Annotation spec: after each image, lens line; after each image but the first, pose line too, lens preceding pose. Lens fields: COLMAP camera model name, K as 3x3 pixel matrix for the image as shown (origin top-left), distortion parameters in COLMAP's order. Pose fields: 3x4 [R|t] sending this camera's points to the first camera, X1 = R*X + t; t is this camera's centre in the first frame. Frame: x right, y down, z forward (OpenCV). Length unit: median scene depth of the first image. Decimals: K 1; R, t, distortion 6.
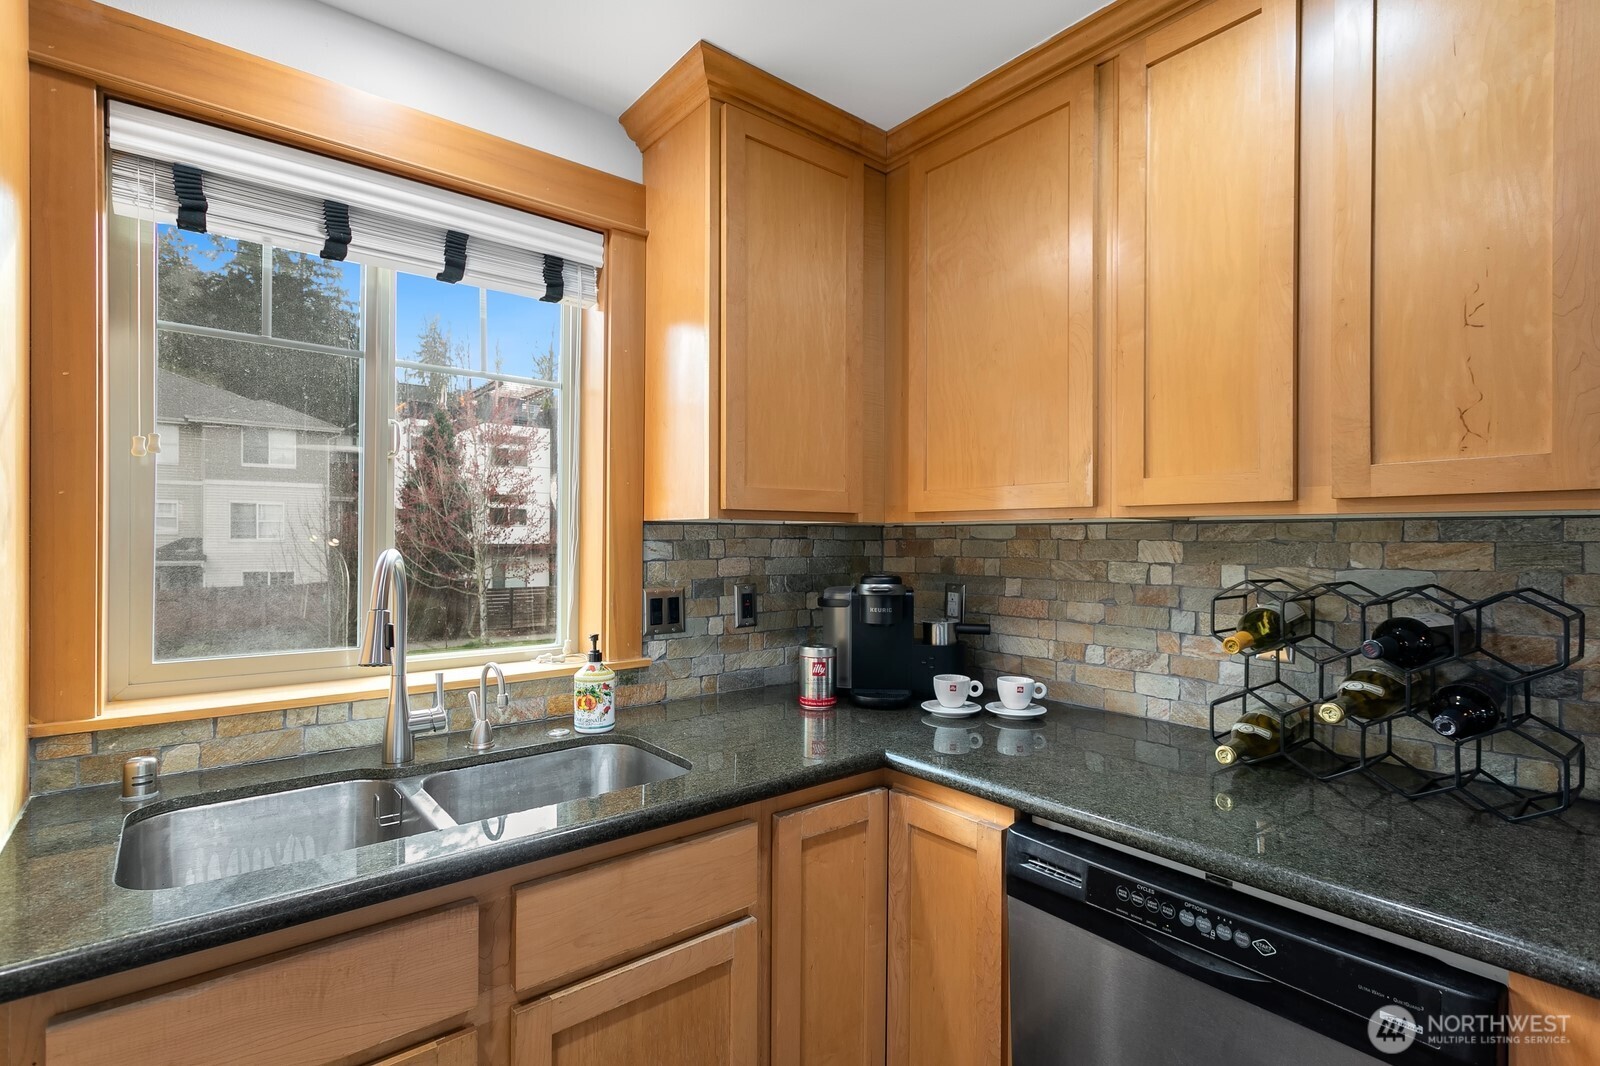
lens RADIAL K [[749.2, 0, 789.2], [0, 749.2, 540.8], [0, 0, 1]] dist [0.001771, 0.003102]
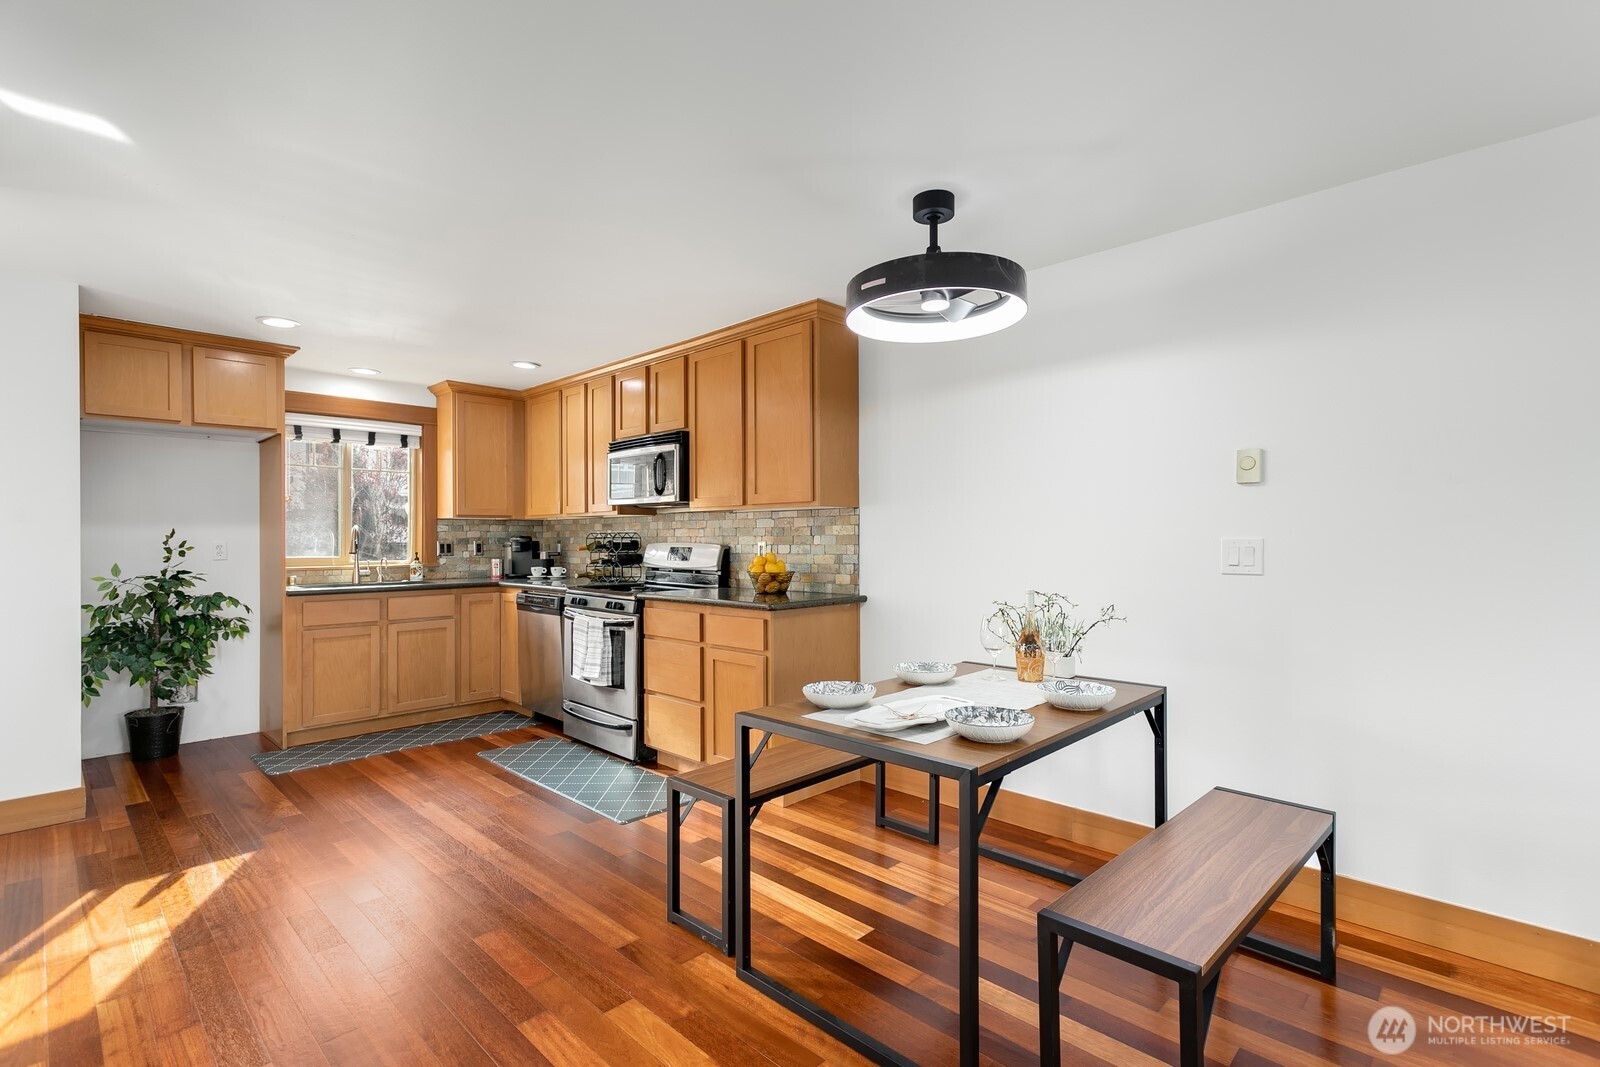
lens RADIAL K [[749.2, 0, 797.9], [0, 749.2, 539.7], [0, 0, 1]] dist [0.001771, 0.003102]
pose [[0.993496, -0.006586, 0.113676, 0.975242], [0.006617, 0.999978, 0.000104, 0.074255], [-0.113675, 0.000649, 0.993518, -2.332854]]
